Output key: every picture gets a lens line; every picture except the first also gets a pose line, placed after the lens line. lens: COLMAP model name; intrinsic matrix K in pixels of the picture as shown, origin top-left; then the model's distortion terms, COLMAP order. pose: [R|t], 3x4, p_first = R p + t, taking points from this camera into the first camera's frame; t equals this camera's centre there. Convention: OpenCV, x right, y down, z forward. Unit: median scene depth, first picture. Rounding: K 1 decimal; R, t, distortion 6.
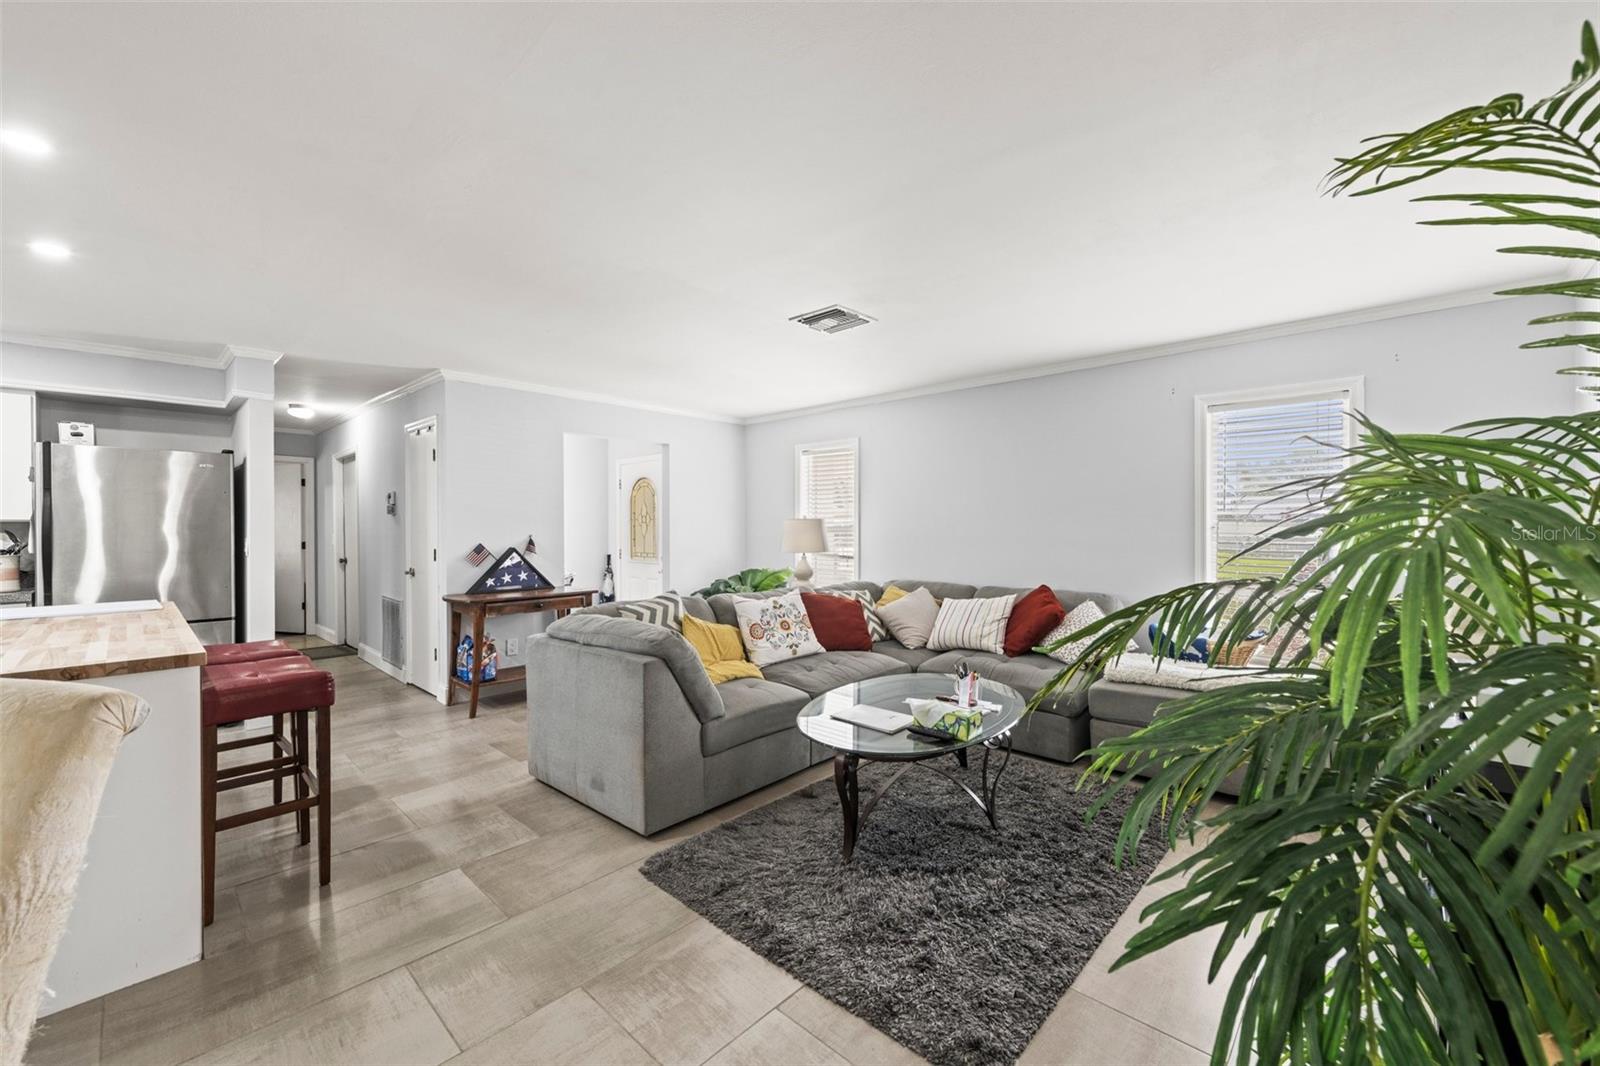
lens RADIAL K [[635.7, 0, 798.5], [0, 635.7, 531.0], [0, 0, 1]] dist [0.000694, -0.000826]
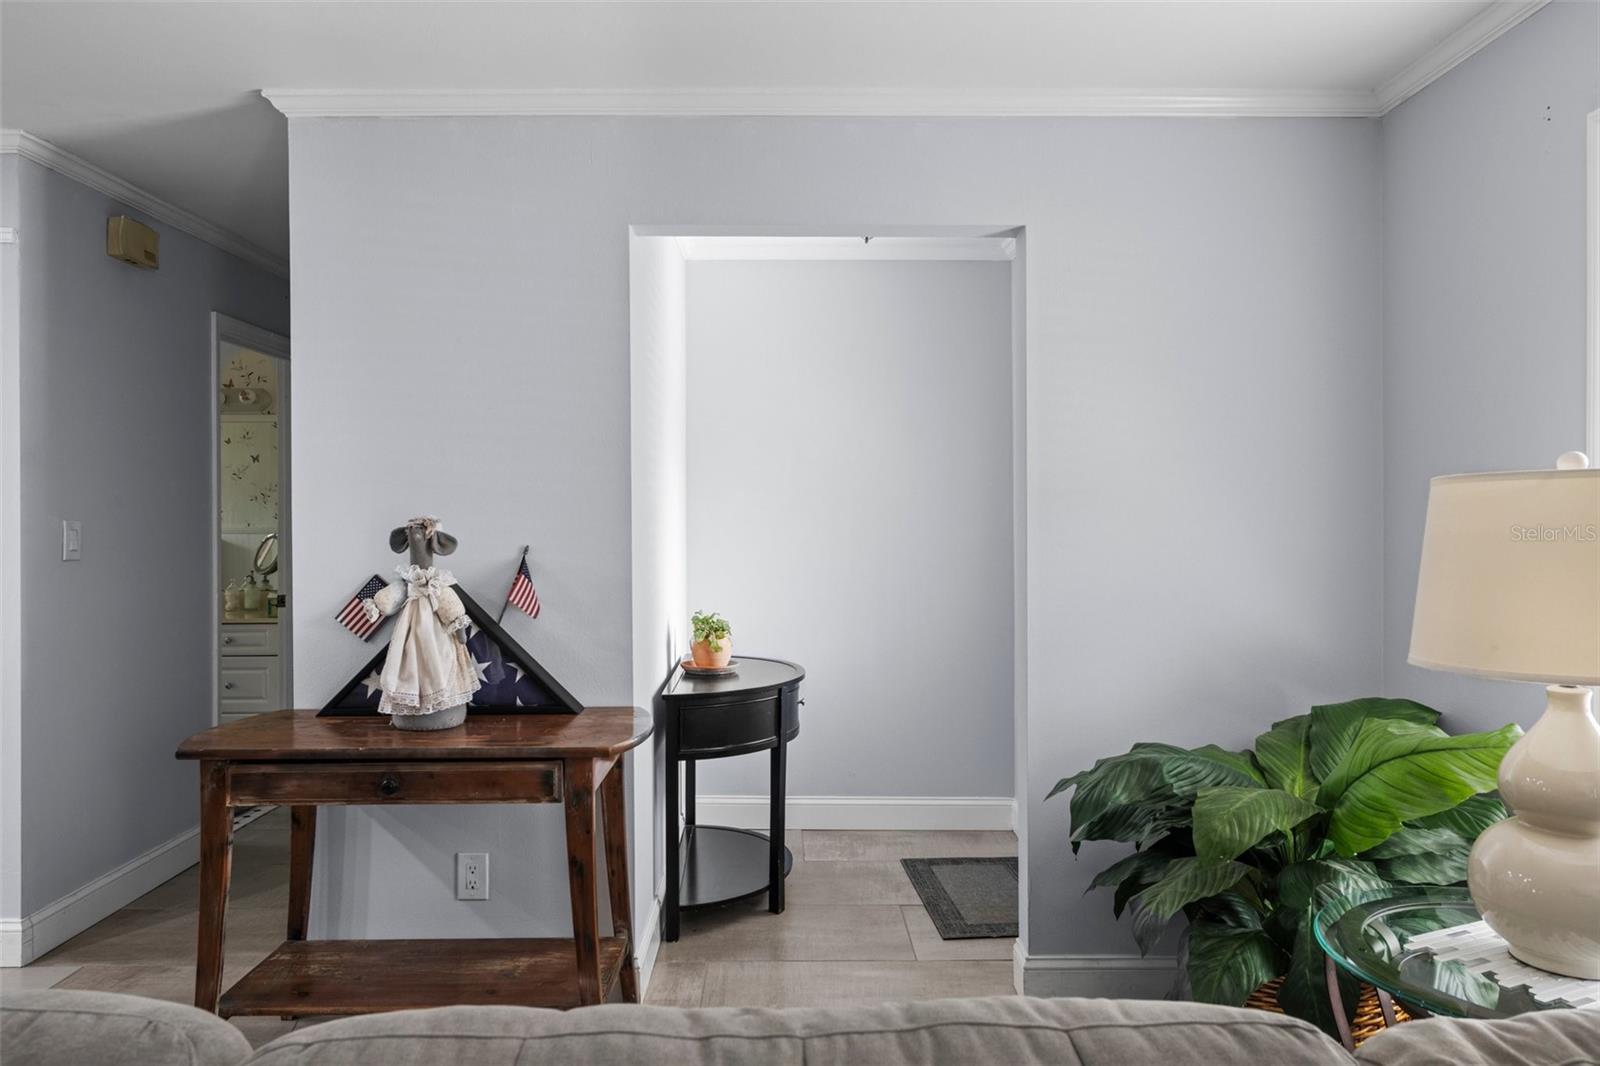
lens RADIAL K [[1076.0, 0, 800.0], [0, 1076.0, 533.0], [0, 0, 1]] dist [-0.004040, -0.001969]
pose [[0.693916, 0.005787, -0.720033, 0.107877], [-0.000538, 0.999972, 0.007519, -0.006925], [0.720056, -0.004830, 0.693899, 0.920259]]
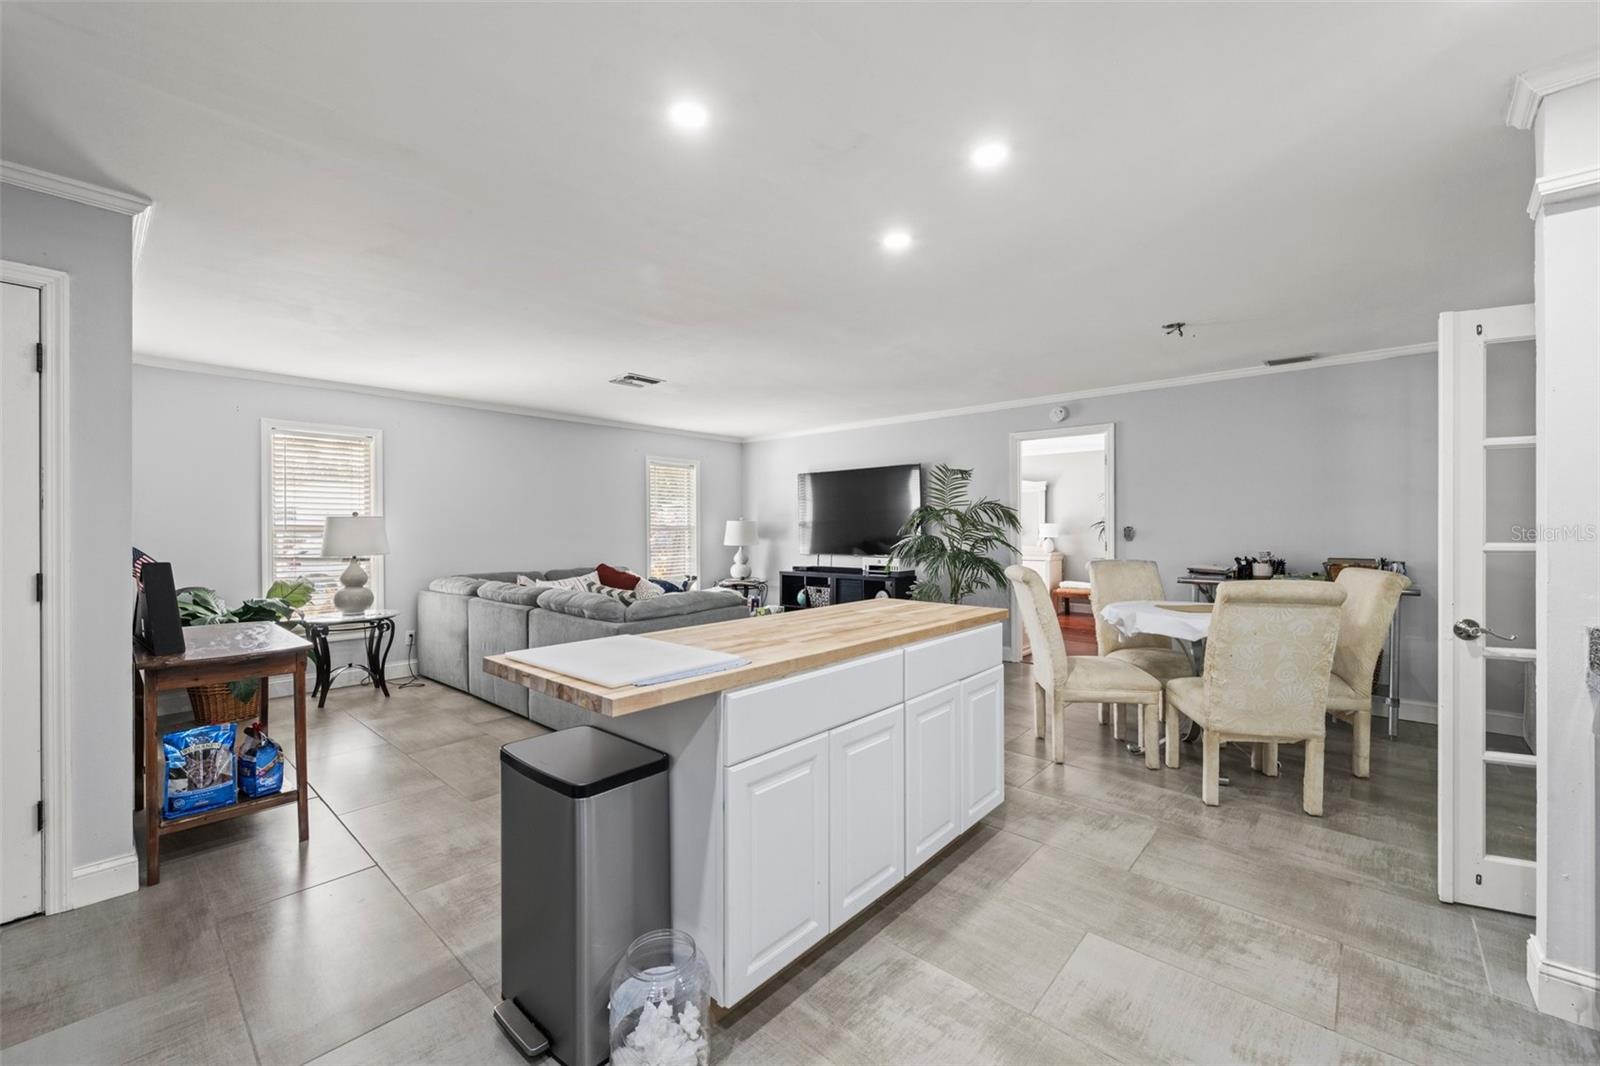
lens RADIAL K [[635.7, 0, 798.5], [0, 635.7, 531.0], [0, 0, 1]] dist [0.000694, -0.000826]
pose [[-0.024378, -0.005150, 0.999690, -1.231240], [0.006618, 0.999964, 0.005313, 0.000608], [-0.999681, 0.006745, -0.024343, 0.595286]]
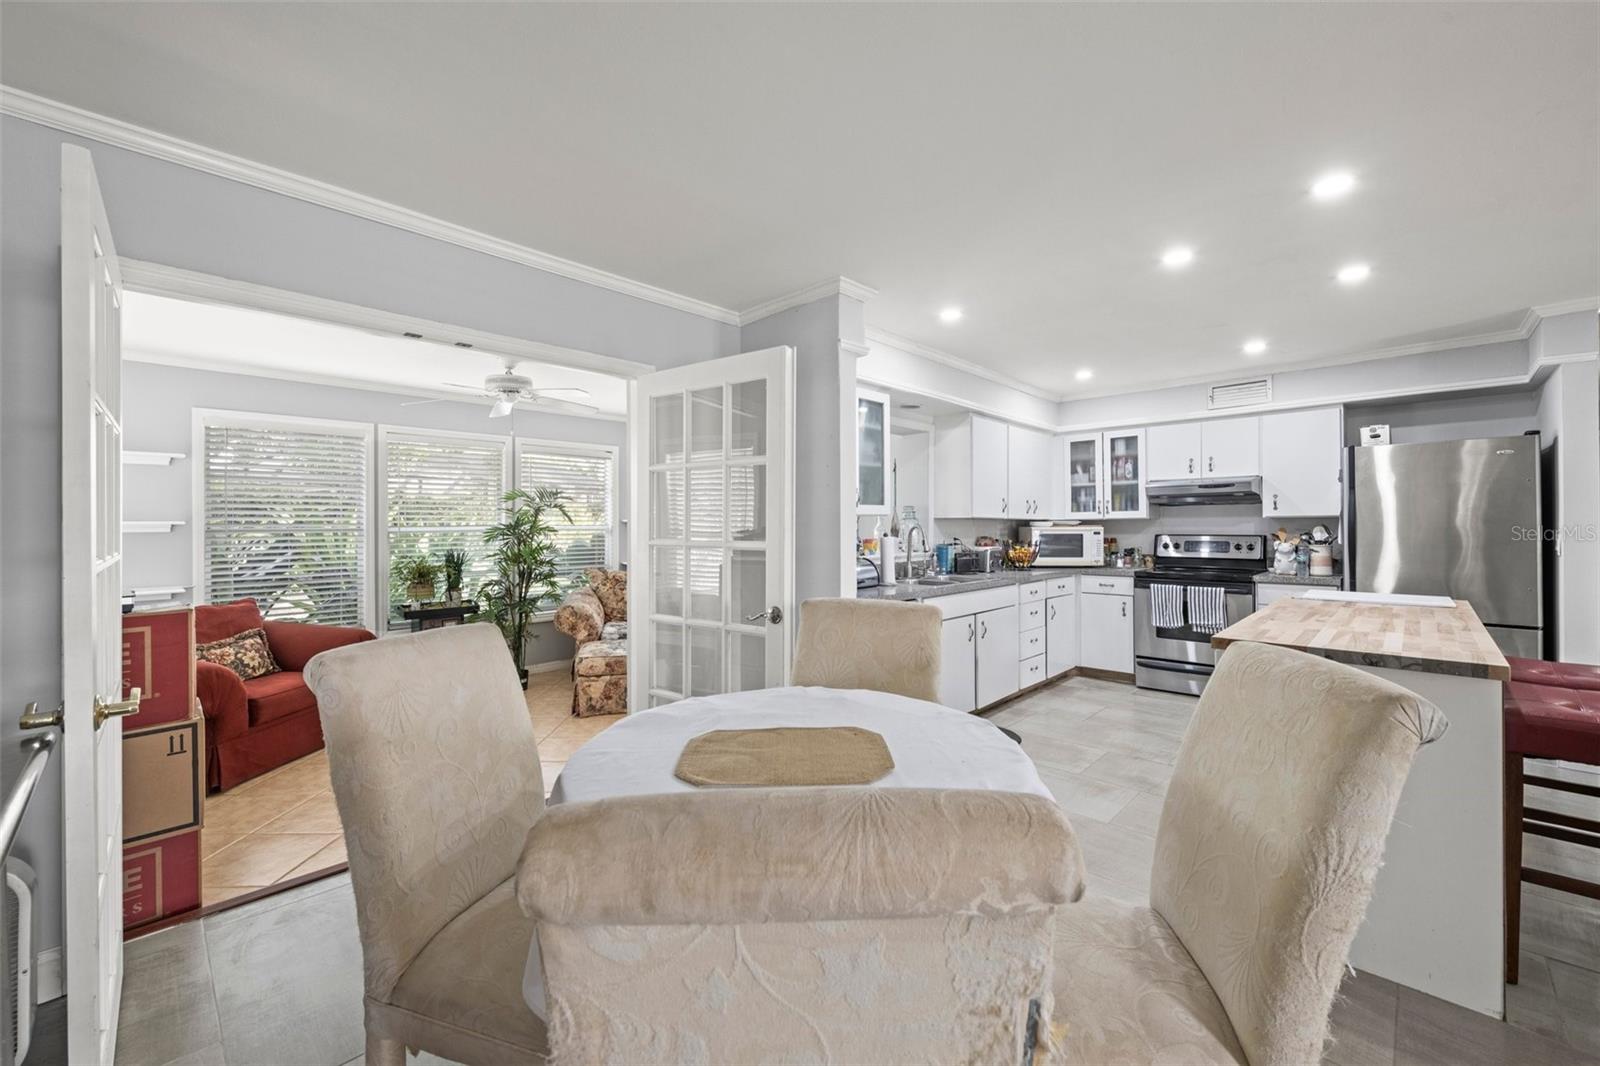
lens RADIAL K [[640.2, 0, 796.2], [0, 640.2, 522.8], [0, 0, 1]] dist [-0.001378, -0.000583]
pose [[-0.014372, -0.002514, -0.999894, -0.027028], [-0.001272, 0.999996, -0.002496, 0.000207], [0.999896, 0.001236, -0.014375, 0.023806]]
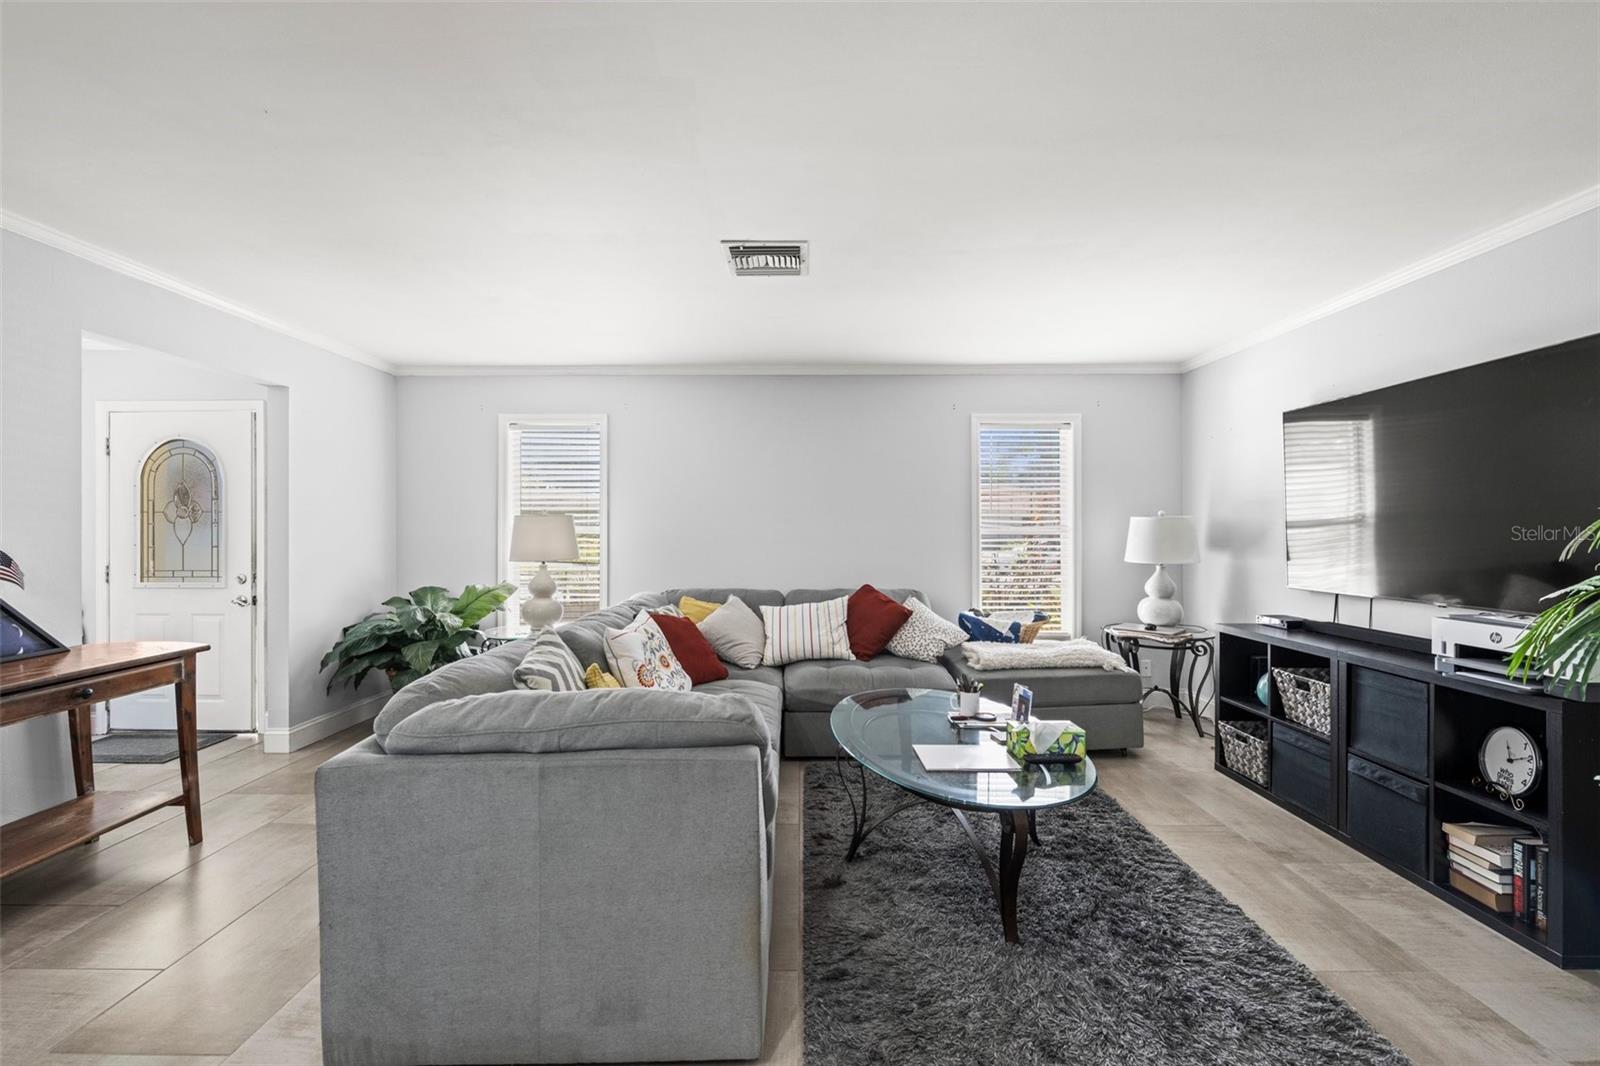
lens RADIAL K [[640.2, 0, 796.2], [0, 640.2, 522.8], [0, 0, 1]] dist [-0.001378, -0.000583]
pose [[0.734183, 0.005828, 0.678926, -0.401157], [0.002415, 0.999934, -0.011195, -0.000844], [-0.678947, 0.009859, 0.734121, 0.356960]]
